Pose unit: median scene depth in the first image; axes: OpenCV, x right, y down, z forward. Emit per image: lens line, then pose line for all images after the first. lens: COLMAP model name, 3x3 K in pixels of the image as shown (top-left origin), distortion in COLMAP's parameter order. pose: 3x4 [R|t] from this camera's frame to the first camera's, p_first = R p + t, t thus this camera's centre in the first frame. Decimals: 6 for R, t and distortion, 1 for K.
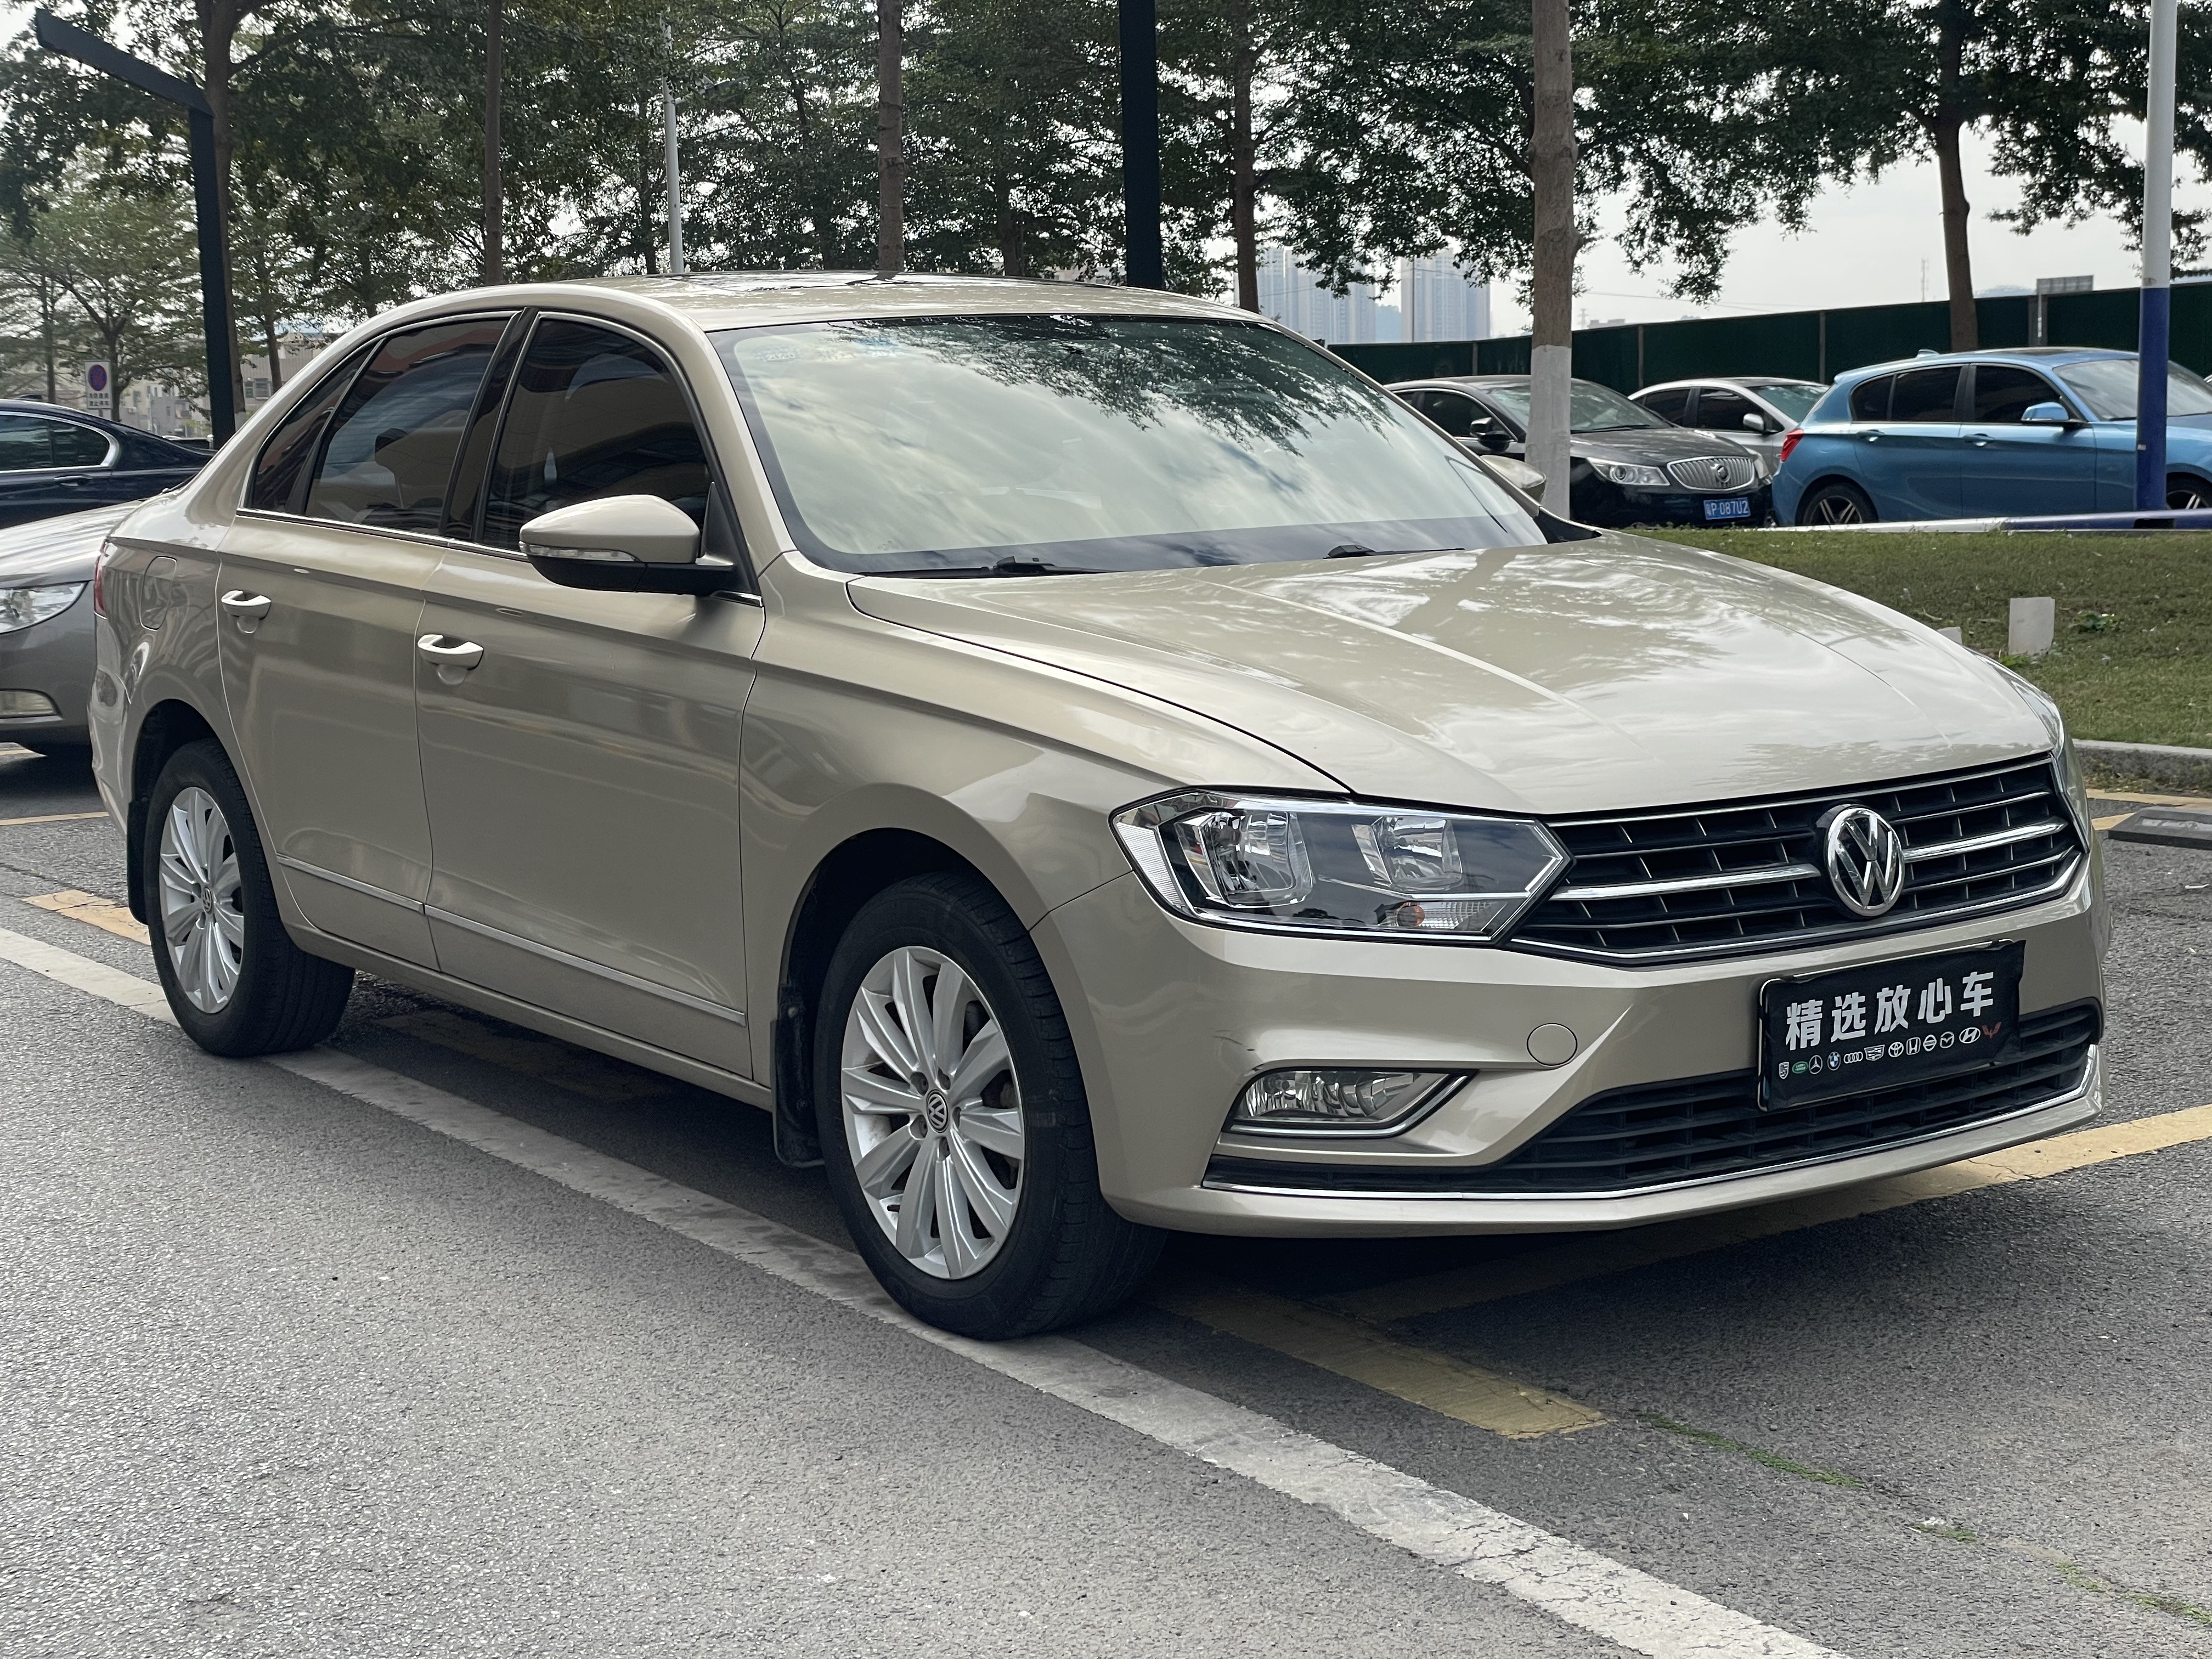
lens RADIAL K [[3295.7, 0, 1106.0], [0, 3295.7, 829.5], [0, 0, 1]] dist [0.125601, -0.178129]
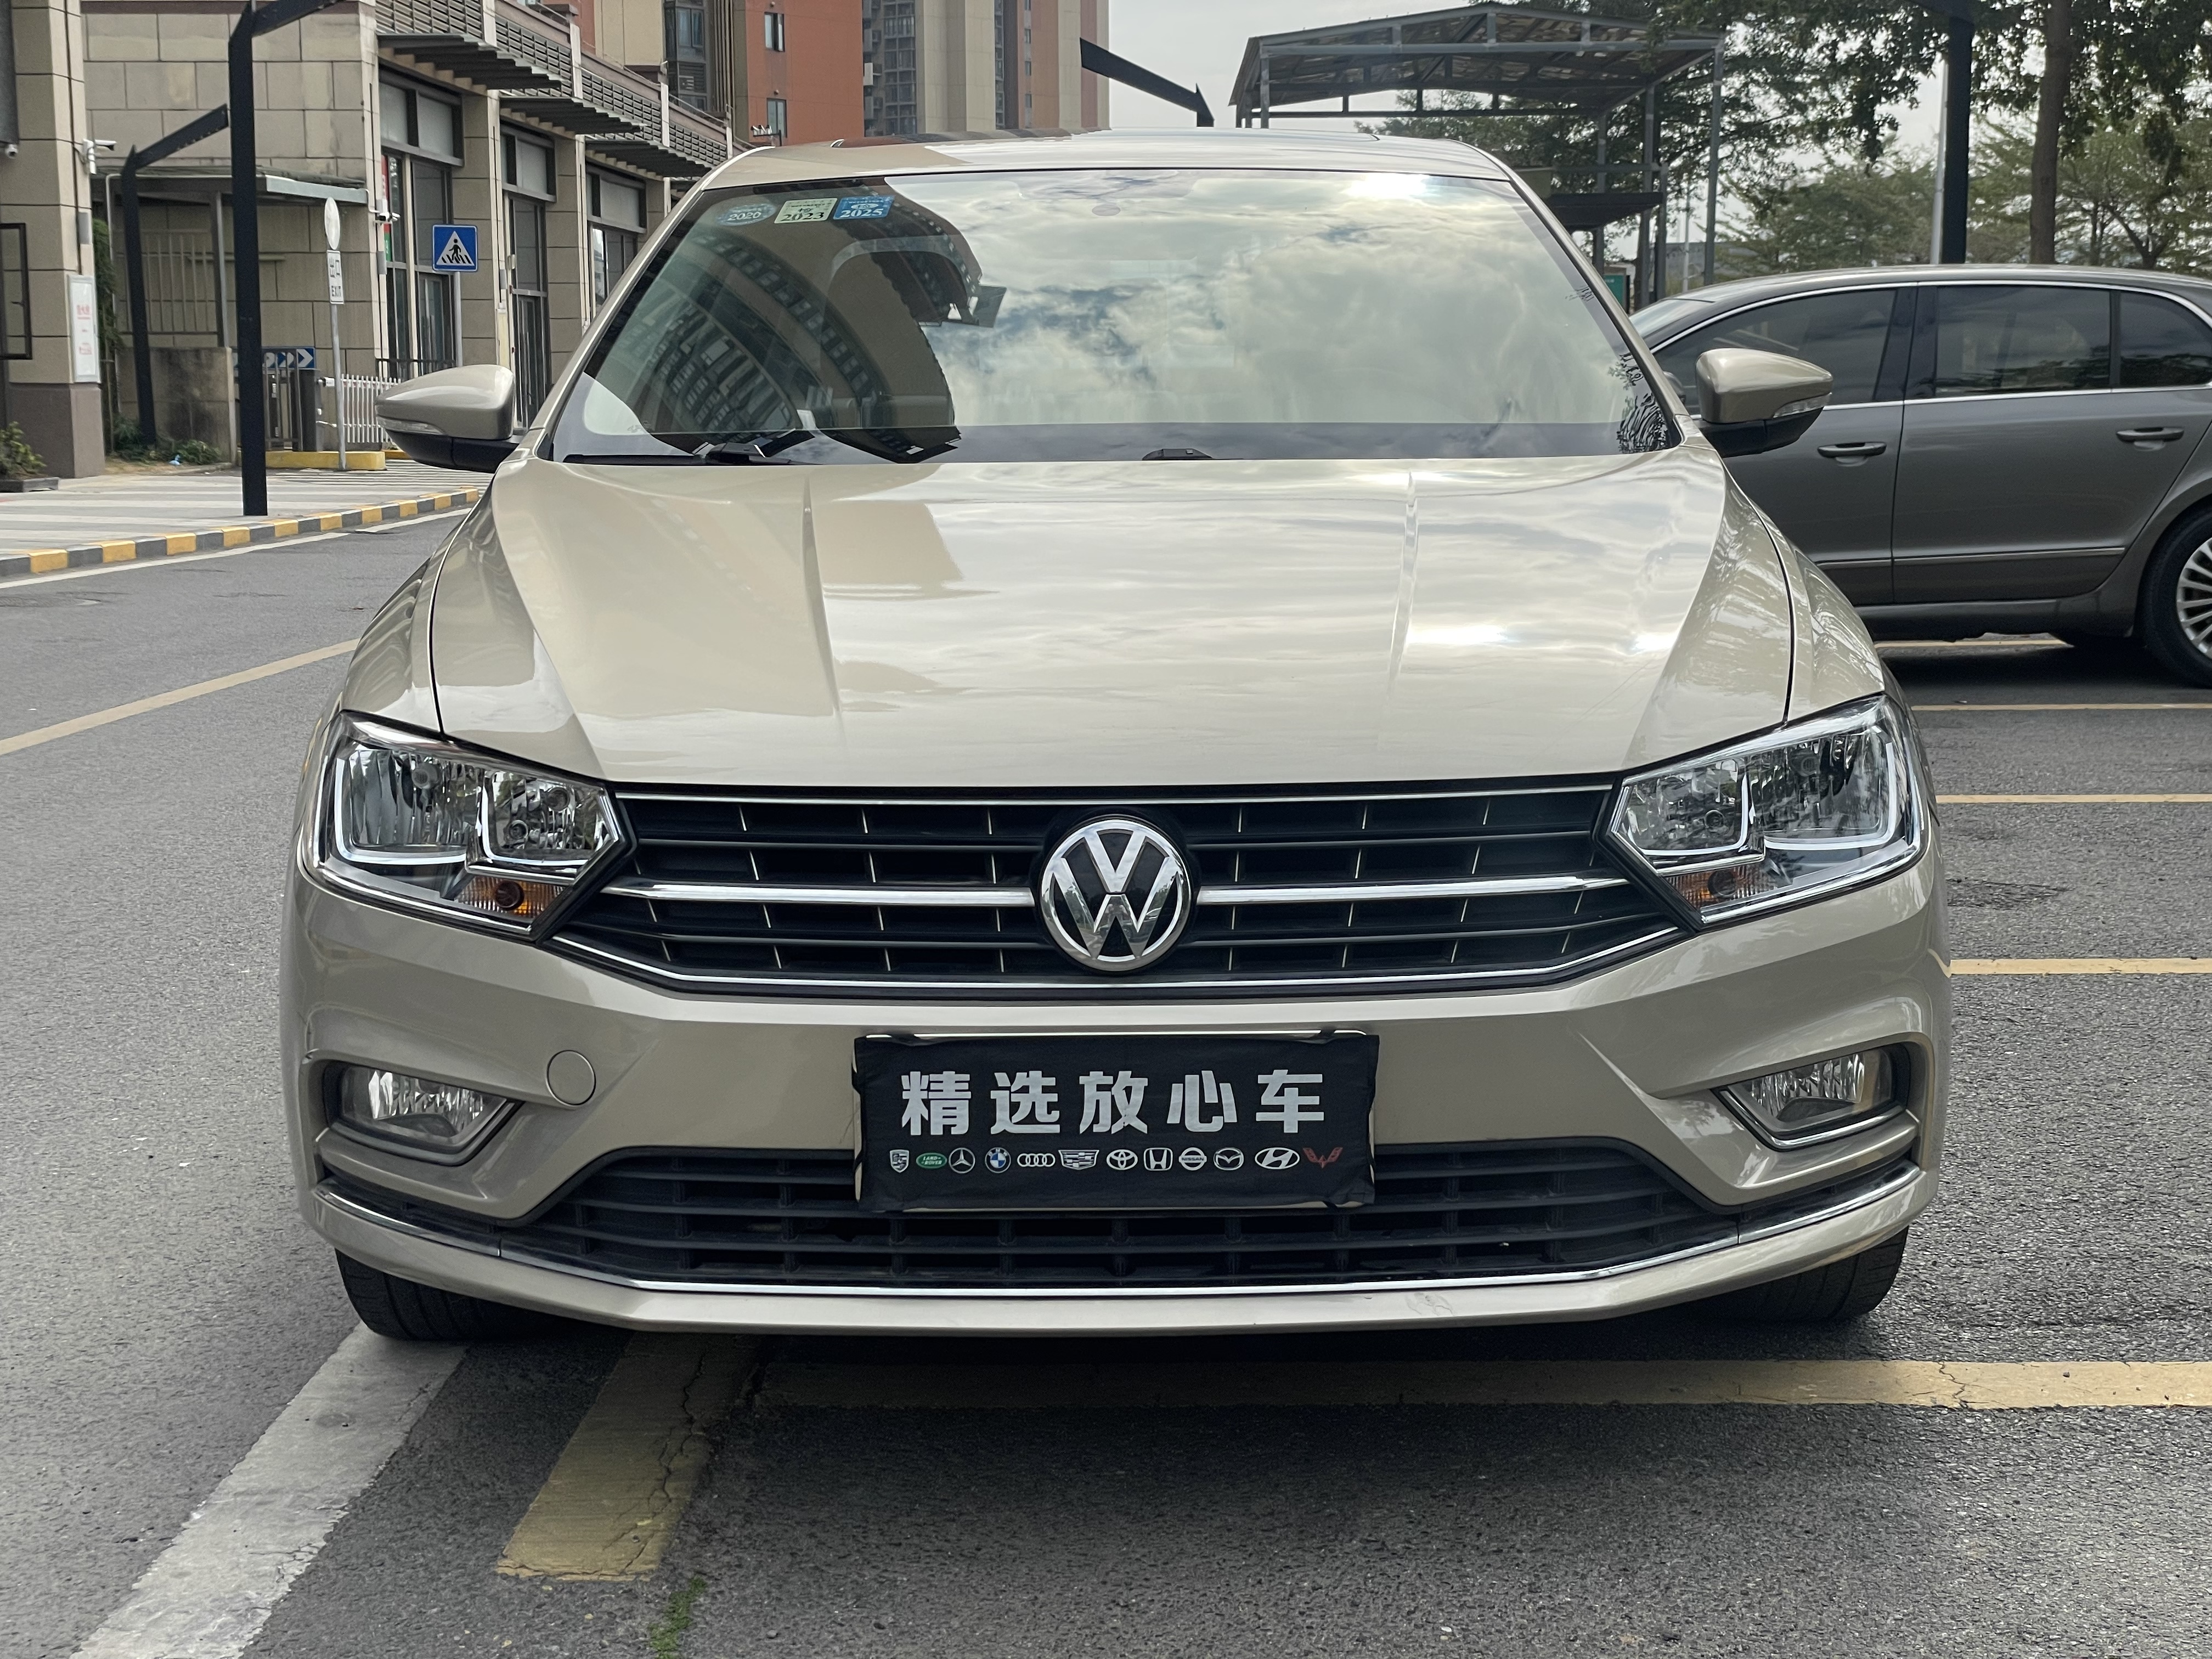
lens RADIAL K [[3295.7, 0, 1106.0], [0, 3295.7, 829.5], [0, 0, 1]] dist [0.125601, -0.178129]
pose [[0.816520, 0.099303, -0.568713, 0.636765], [-0.087689, 0.994999, 0.047839, -0.038664], [0.570619, 0.010808, 0.821144, 0.413900]]
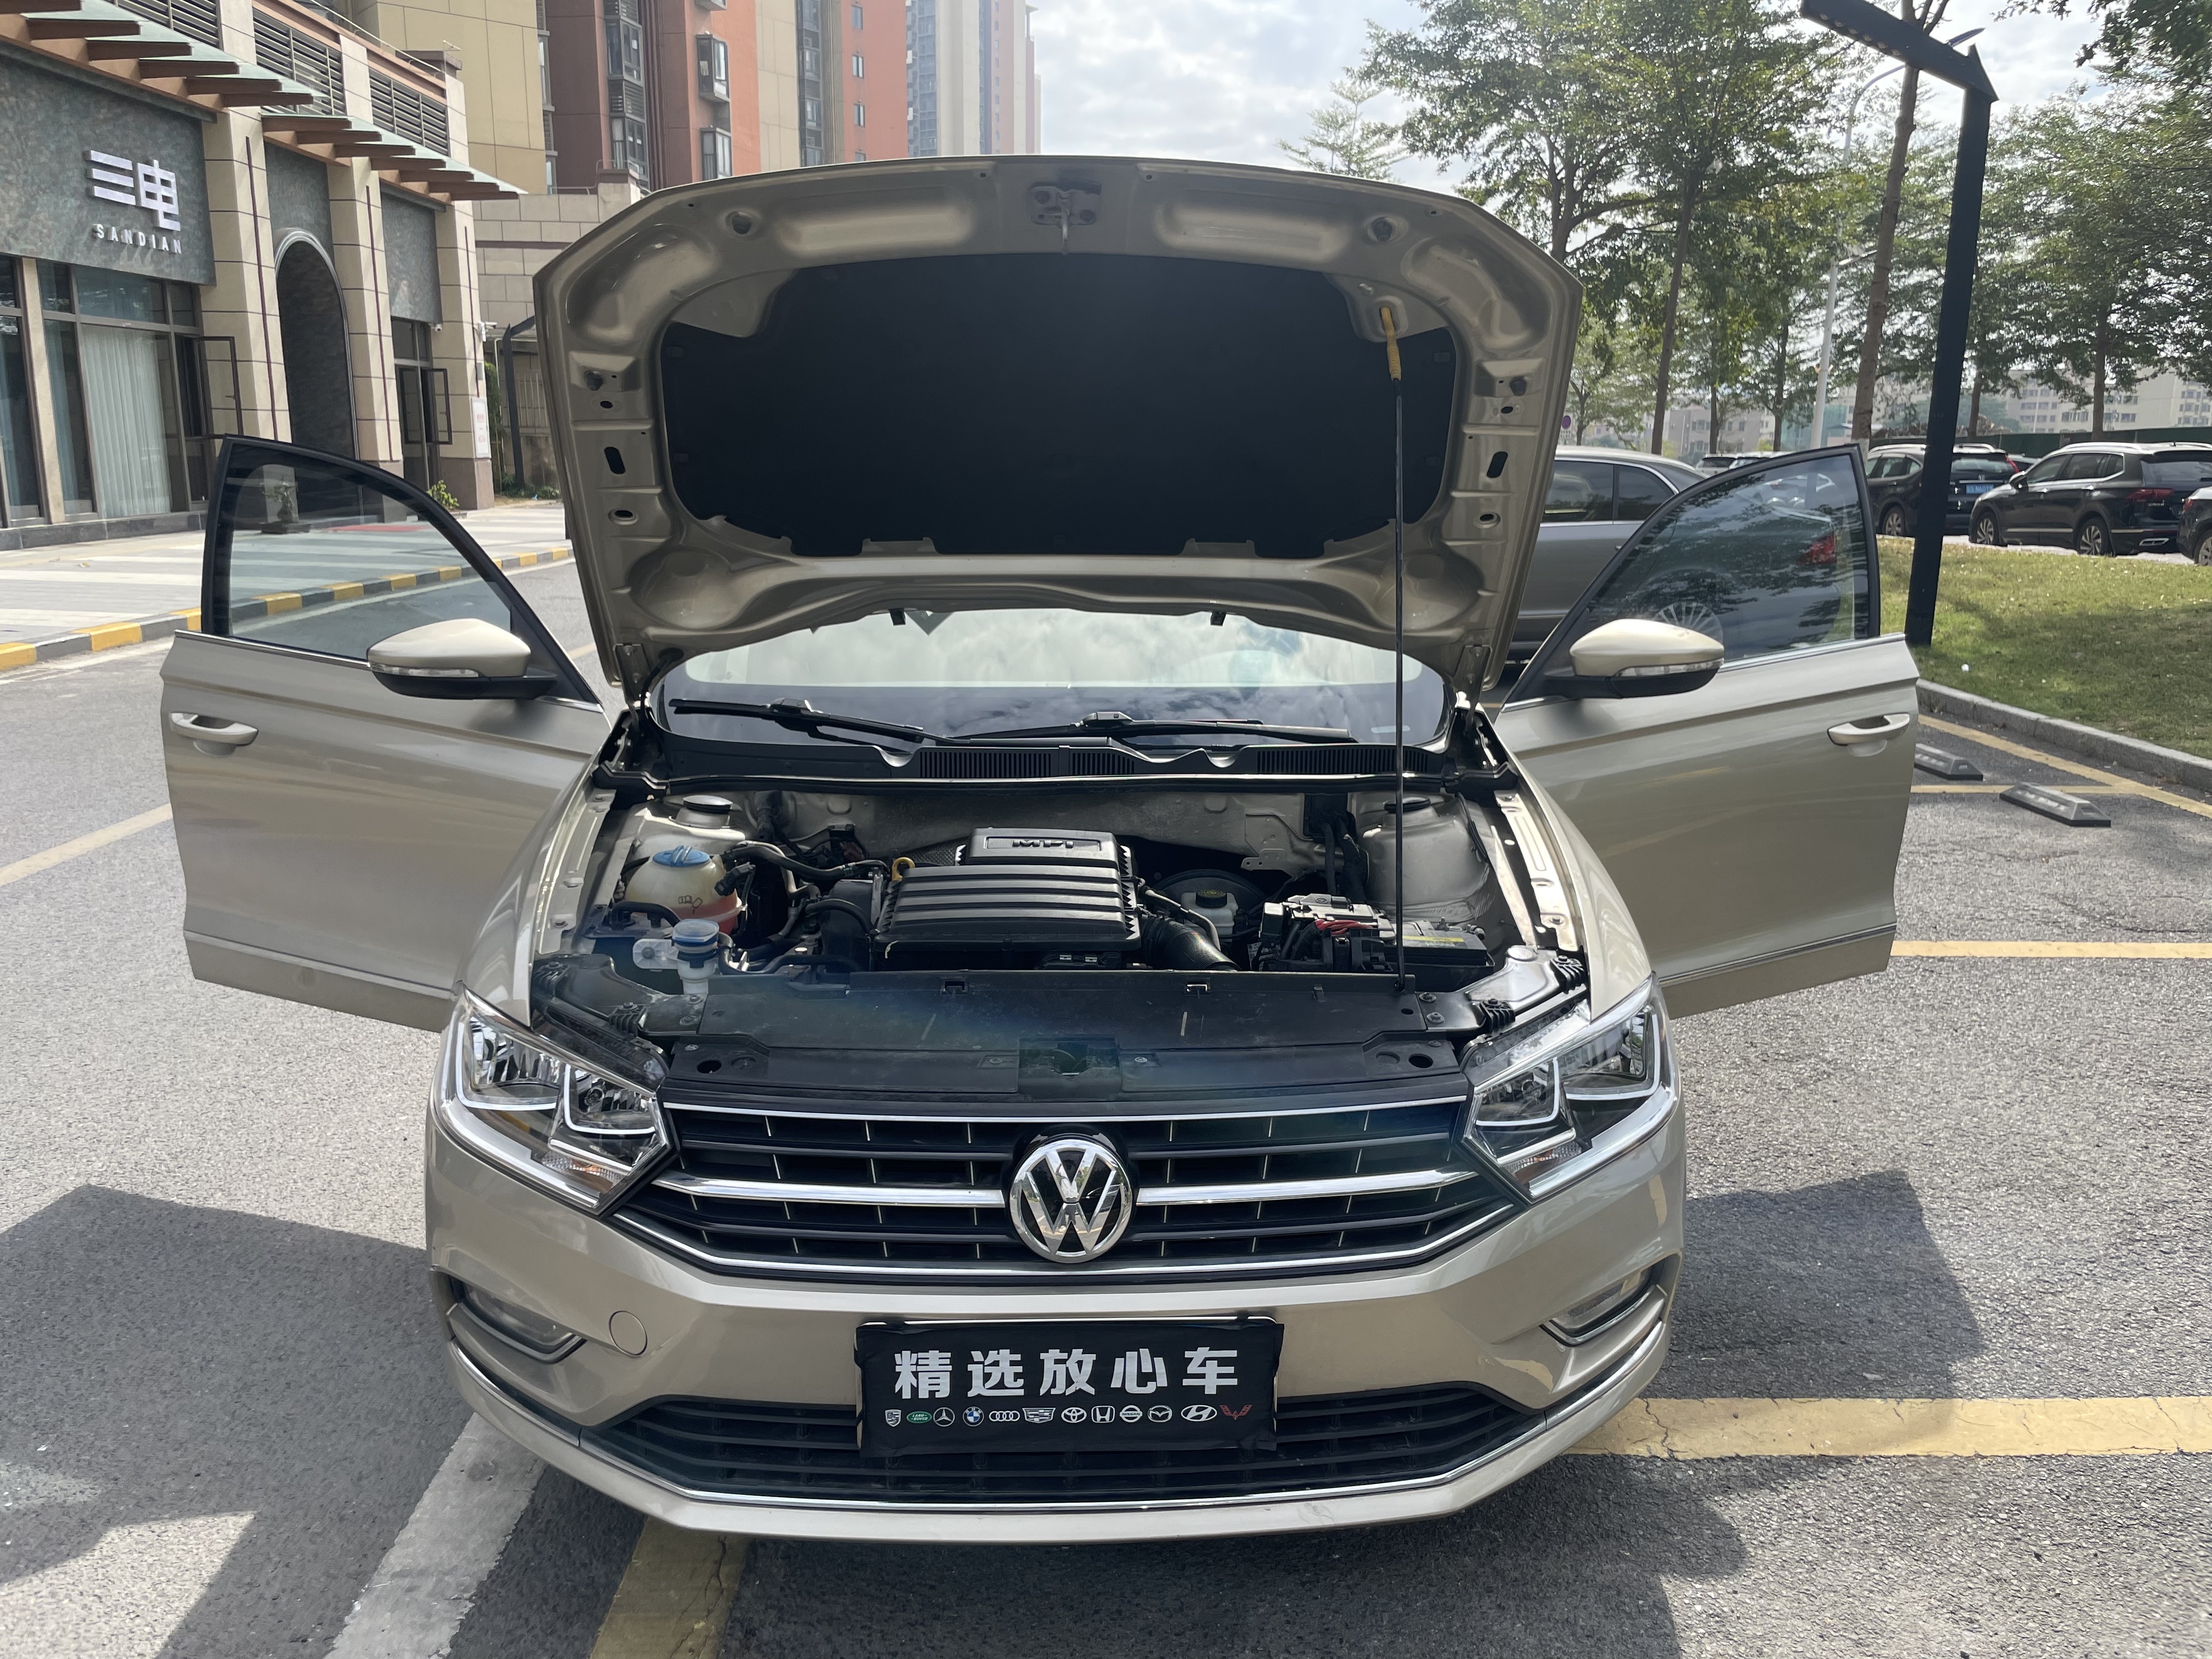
lens RADIAL K [[1686.9, 0, 1099.2], [0, 1686.9, 827.3], [0, 0, 1]] dist [0.077558, -0.112061]
pose [[0.836326, 0.154581, -0.525989, 0.460589], [-0.100393, 0.986384, 0.130260, -0.149229], [0.538963, -0.056134, 0.840457, 0.633850]]
